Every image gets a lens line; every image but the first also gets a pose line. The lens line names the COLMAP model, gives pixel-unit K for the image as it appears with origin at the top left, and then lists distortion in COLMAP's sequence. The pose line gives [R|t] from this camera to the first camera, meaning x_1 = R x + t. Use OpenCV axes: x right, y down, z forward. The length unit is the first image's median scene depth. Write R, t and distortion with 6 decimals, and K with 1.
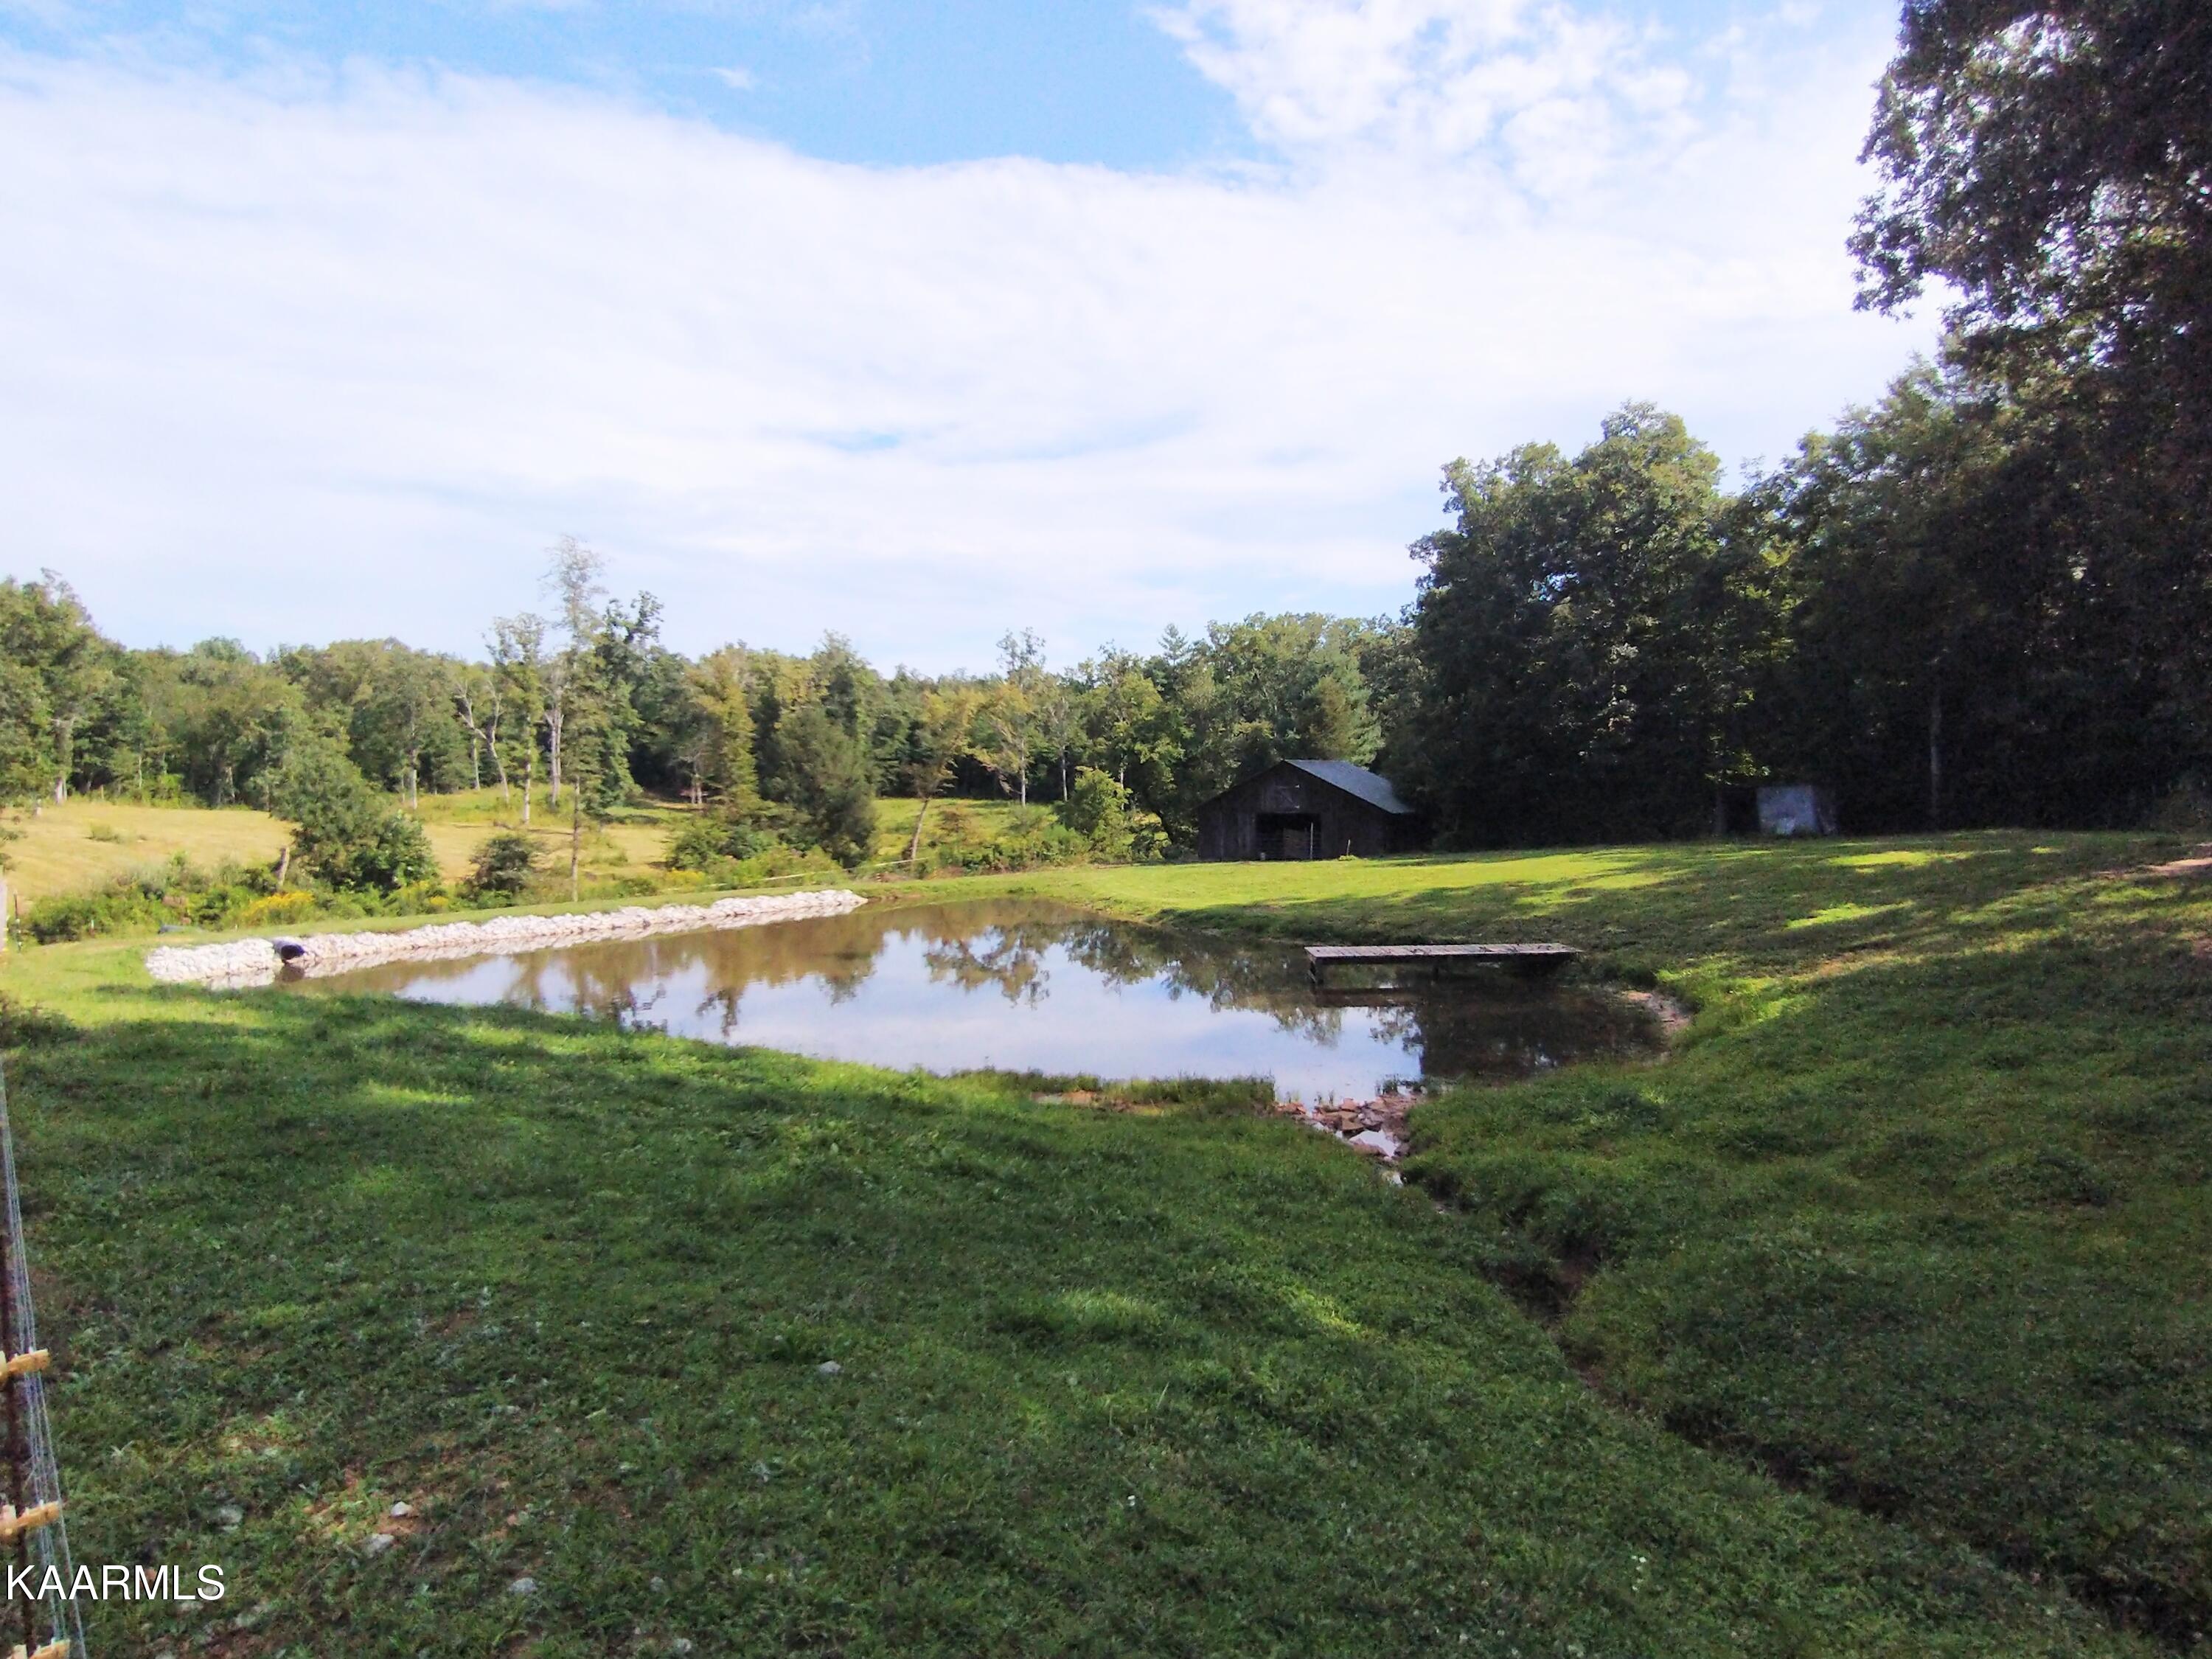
lens RADIAL K [[1240.6, 0, 1106.0], [0, 1240.6, 829.5], [0, 0, 1]] dist [-0.031629, 0.022245]
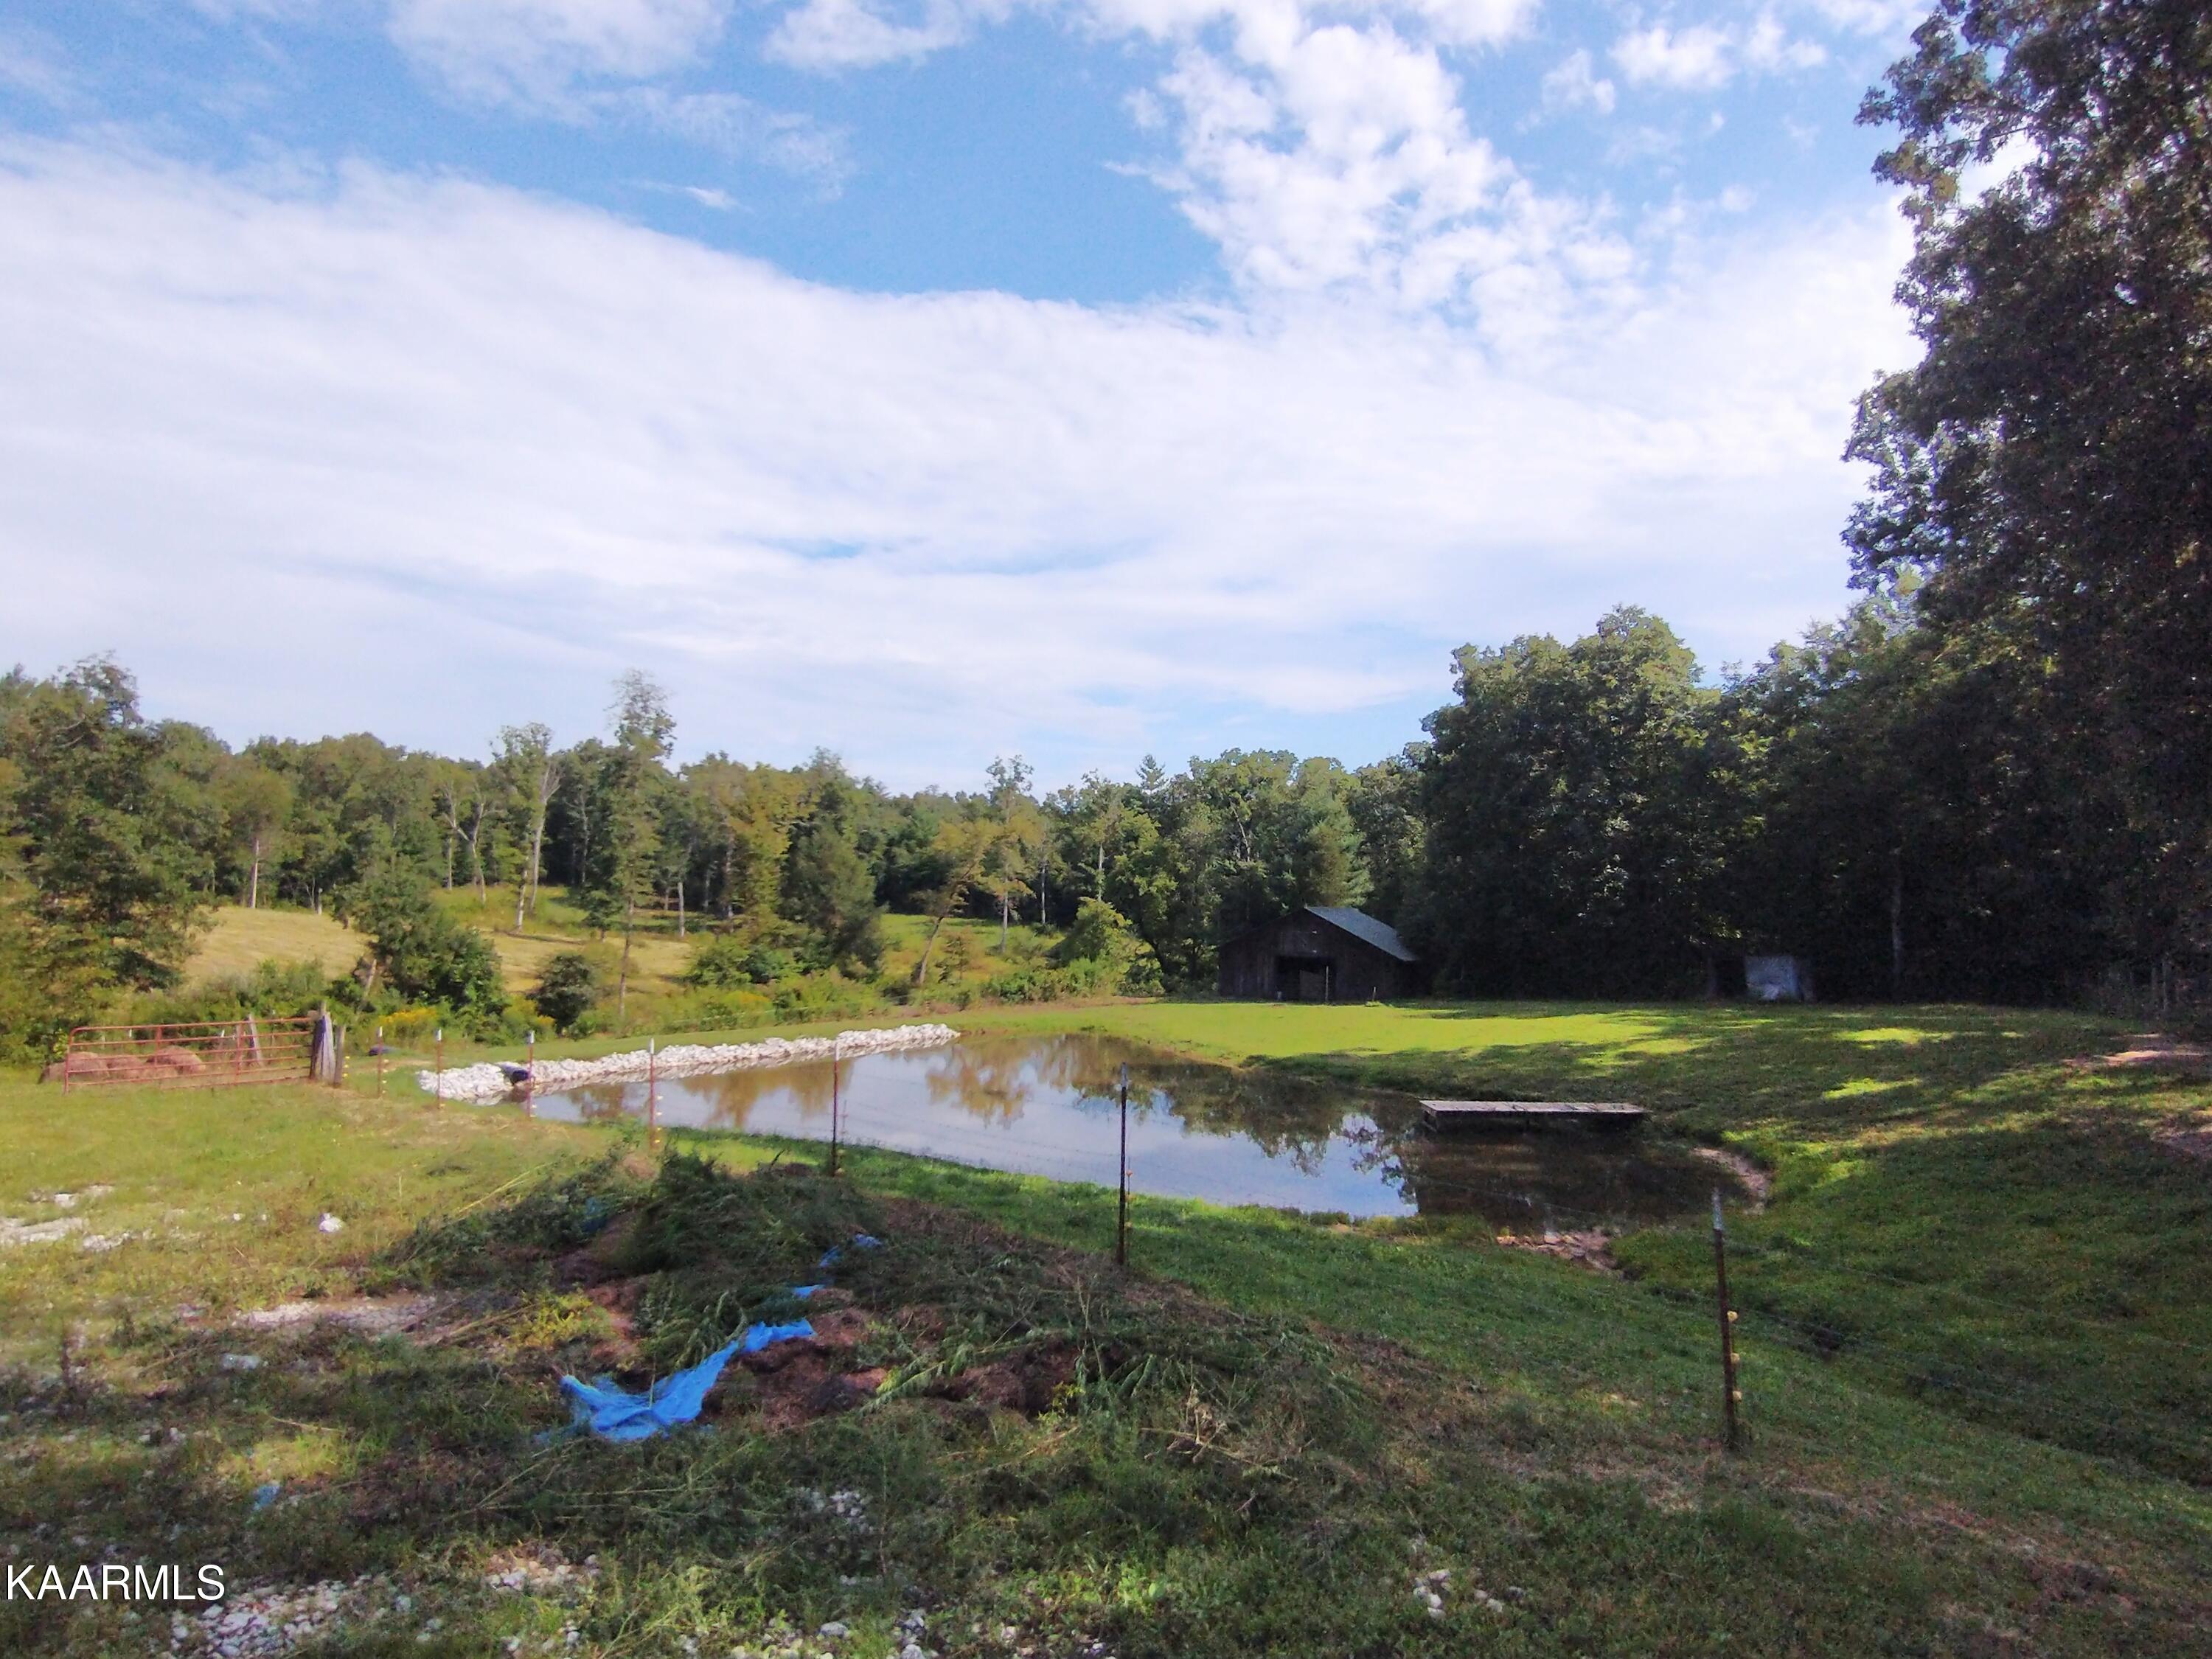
lens RADIAL K [[1251.7, 0, 1106.0], [0, 1251.7, 829.5], [0, 0, 1]] dist [-0.023725, 0.029879]
pose [[0.997755, 0.039899, 0.053781, -0.093478], [-0.034927, 0.995292, -0.090414, -0.019585], [-0.057135, 0.088332, 0.994451, -0.088284]]
